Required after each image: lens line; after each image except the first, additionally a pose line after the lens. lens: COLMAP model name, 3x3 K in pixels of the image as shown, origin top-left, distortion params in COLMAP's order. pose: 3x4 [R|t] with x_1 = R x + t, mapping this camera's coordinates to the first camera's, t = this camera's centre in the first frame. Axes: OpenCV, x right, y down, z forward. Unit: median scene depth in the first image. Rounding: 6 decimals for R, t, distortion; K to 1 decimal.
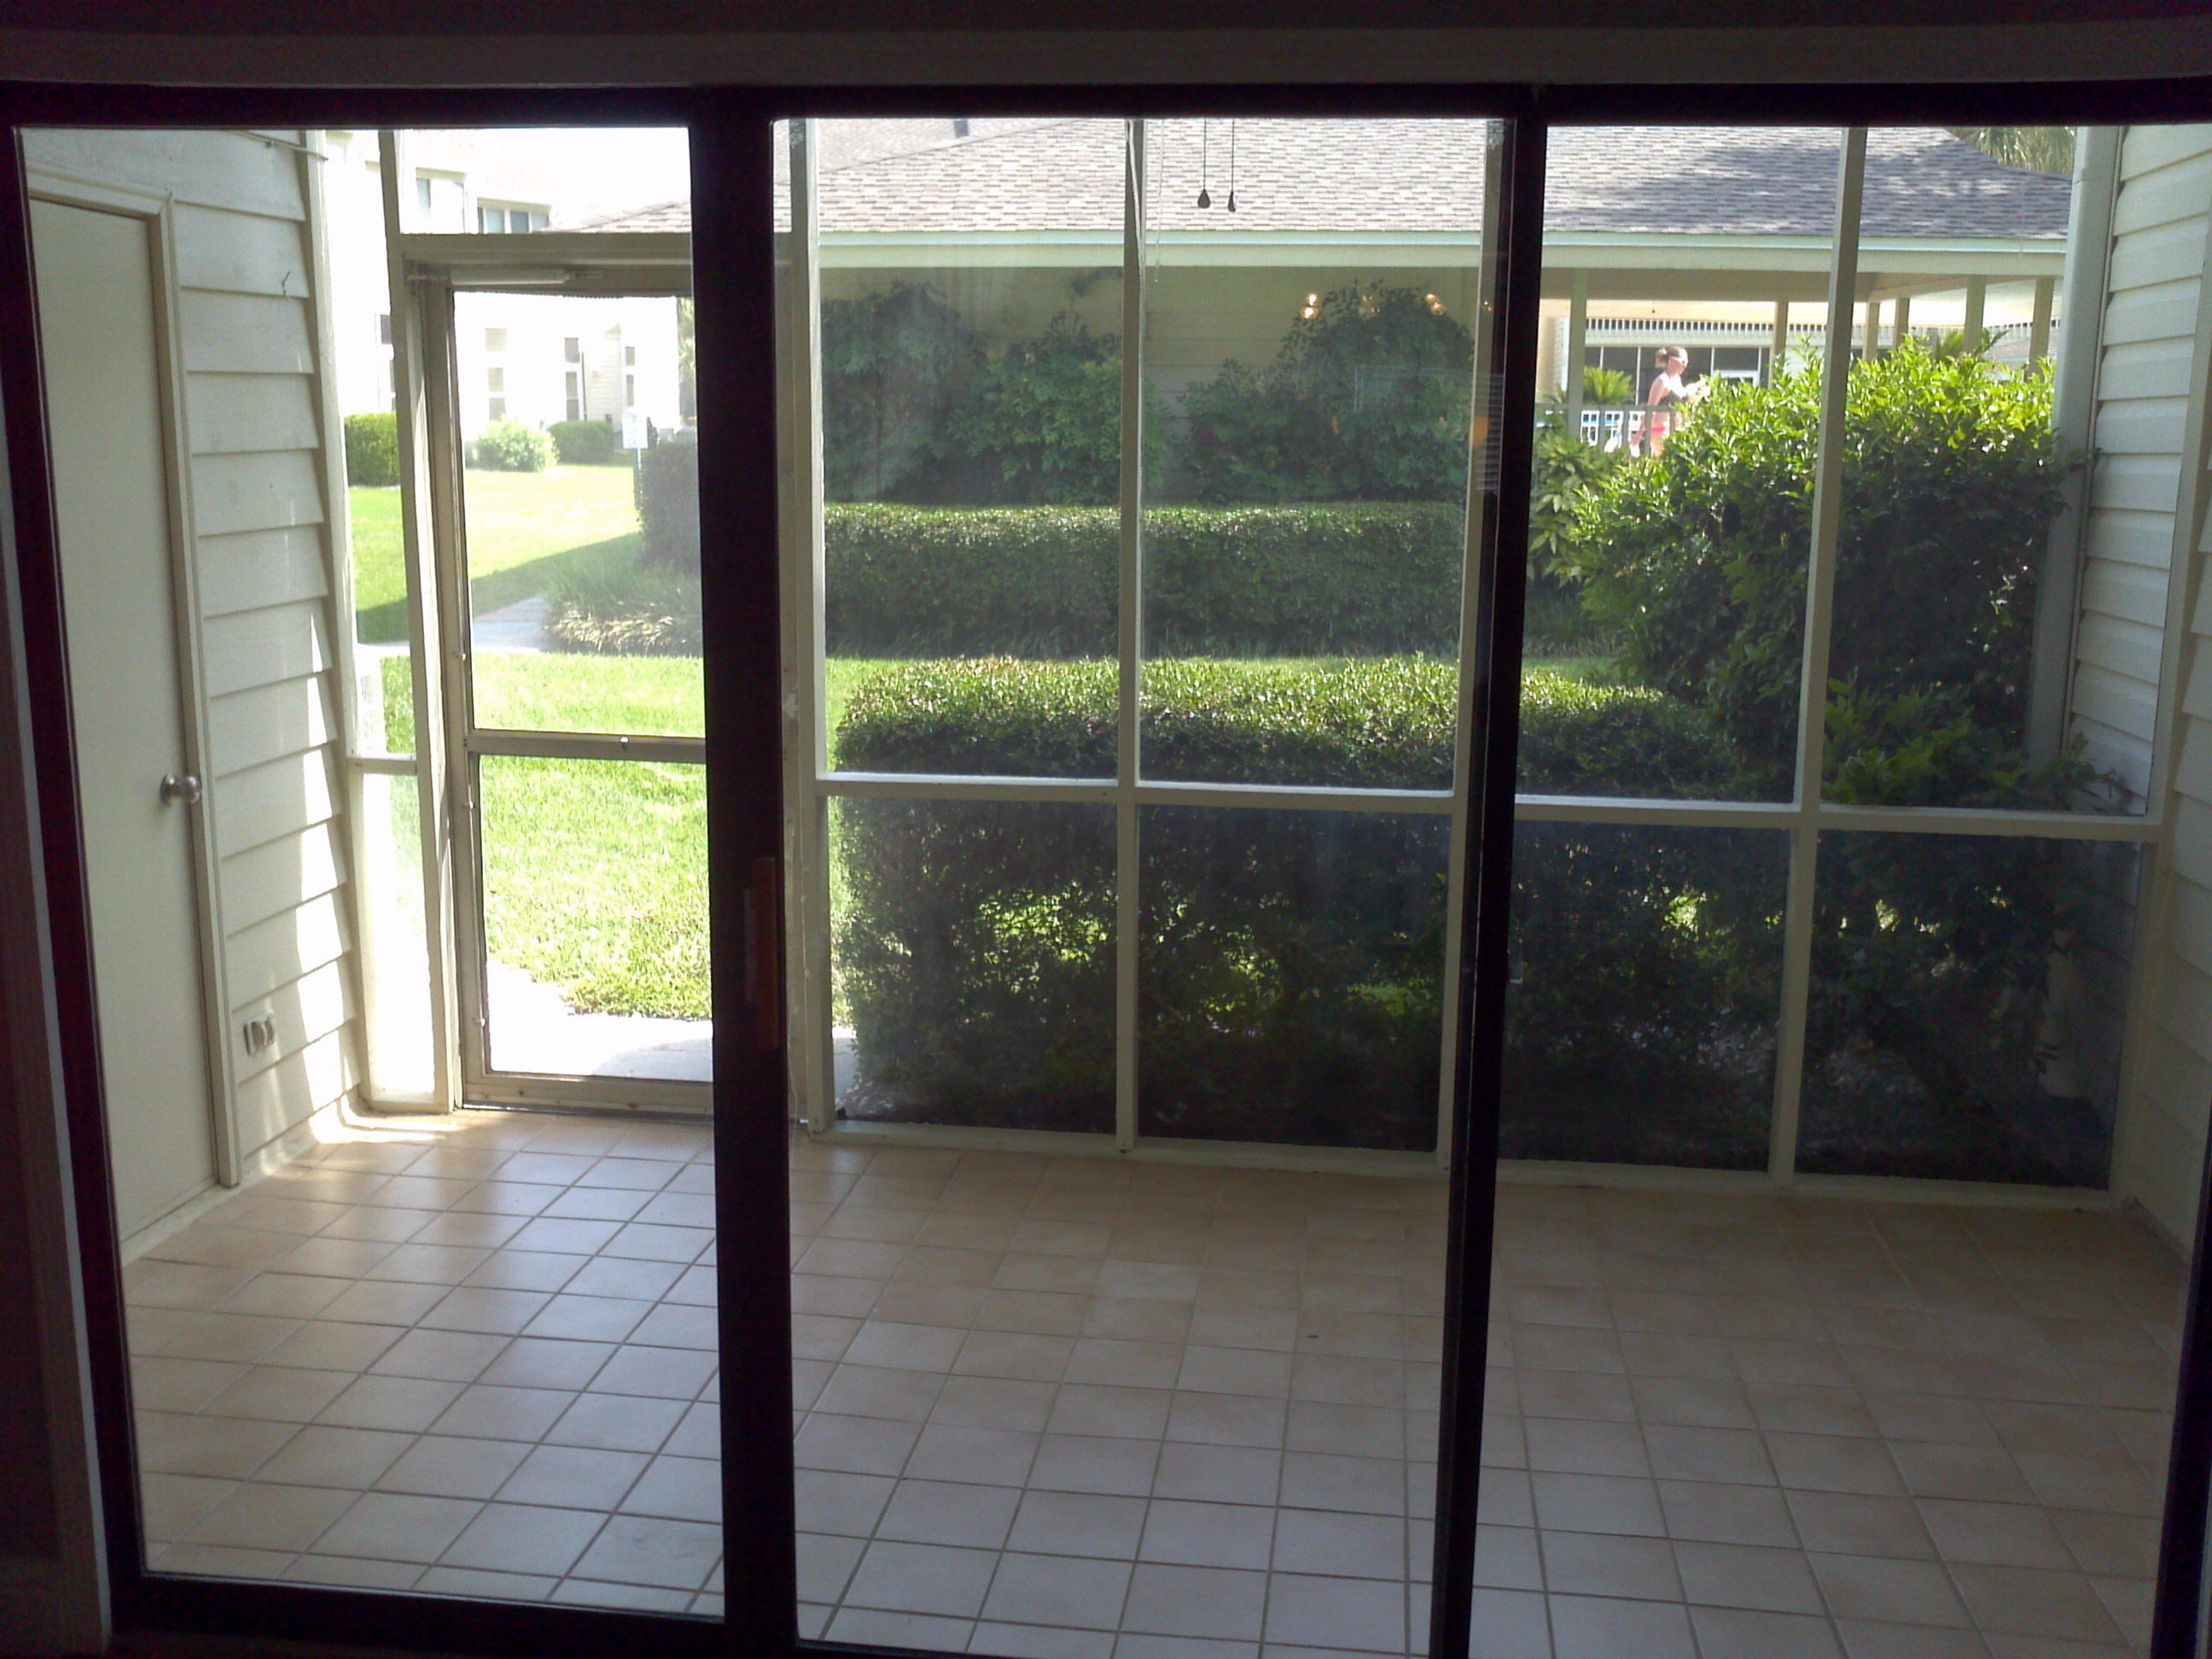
lens RADIAL K [[2184.3, 0, 1118.5], [0, 2184.3, 833.6], [0, 0, 1]] dist [-0.021740, 0.000000]
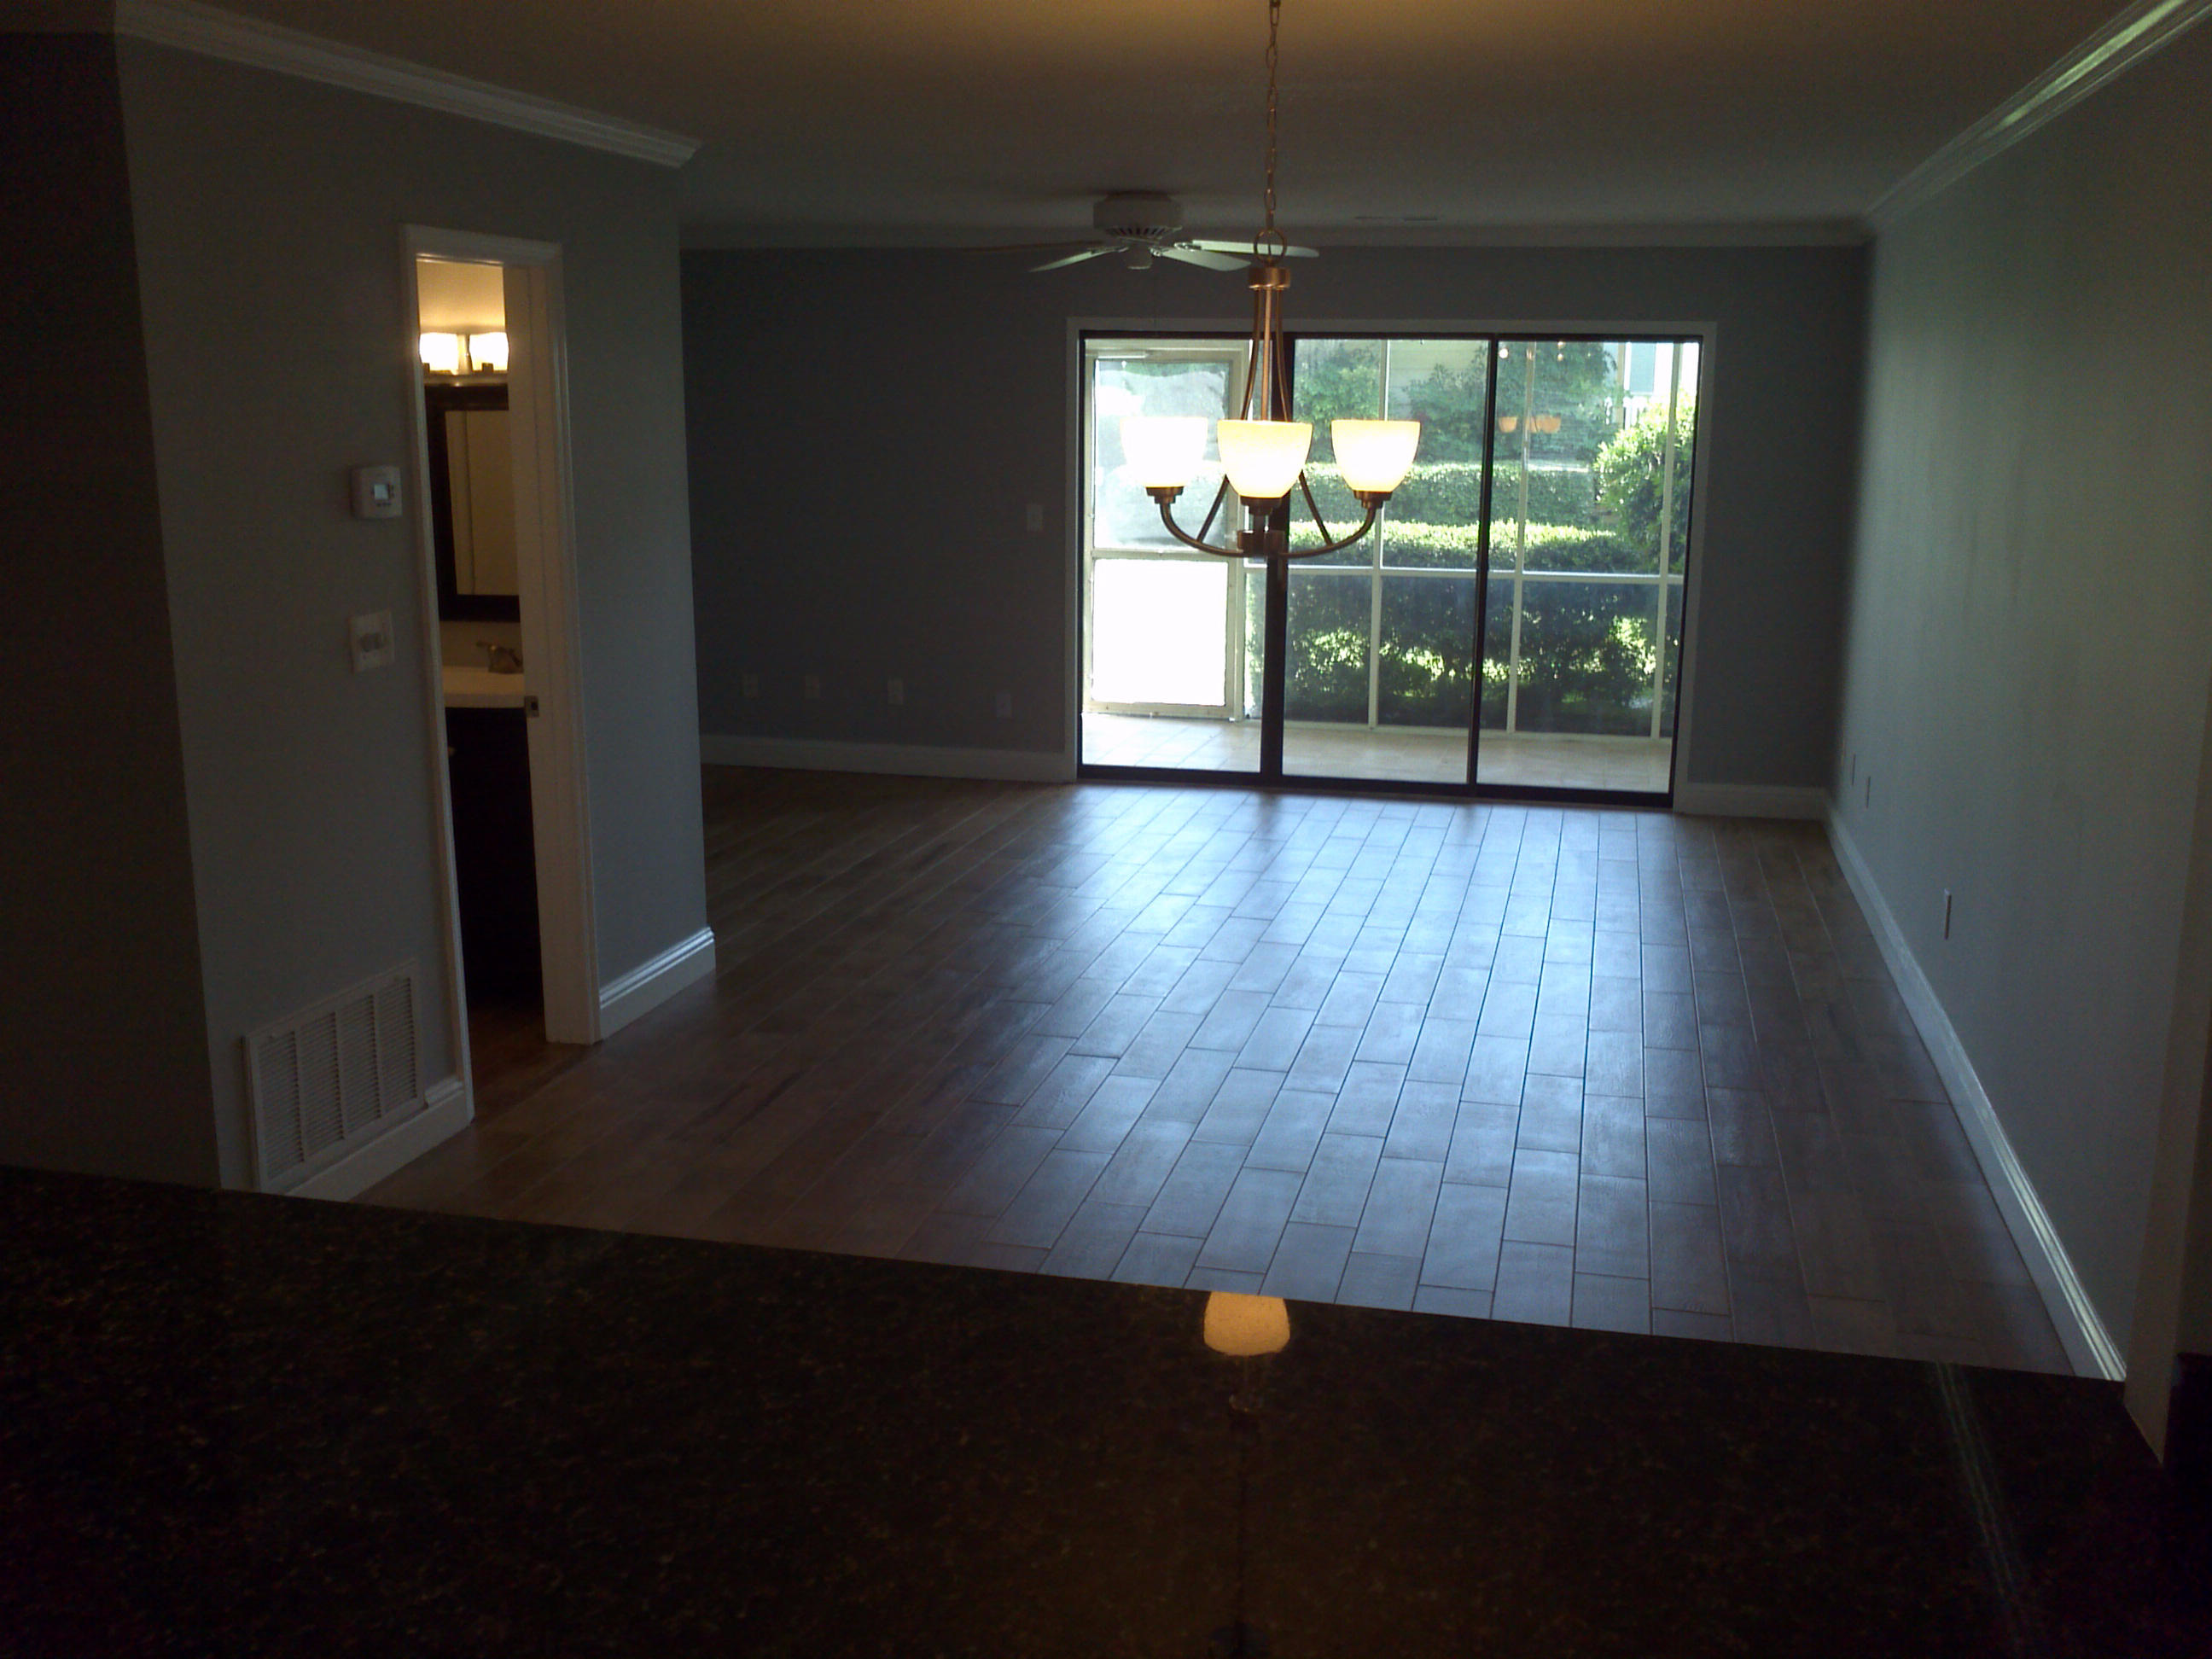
lens RADIAL K [[2184.3, 0, 1090.2], [0, 2184.3, 840.3], [0, 0, 1]] dist [-0.021740, 0.000000]
pose [[0.993576, 0.019082, -0.111542, -0.030376], [-0.017592, 0.999743, 0.014328, 0.210250], [0.111787, -0.012274, 0.993656, -1.195241]]
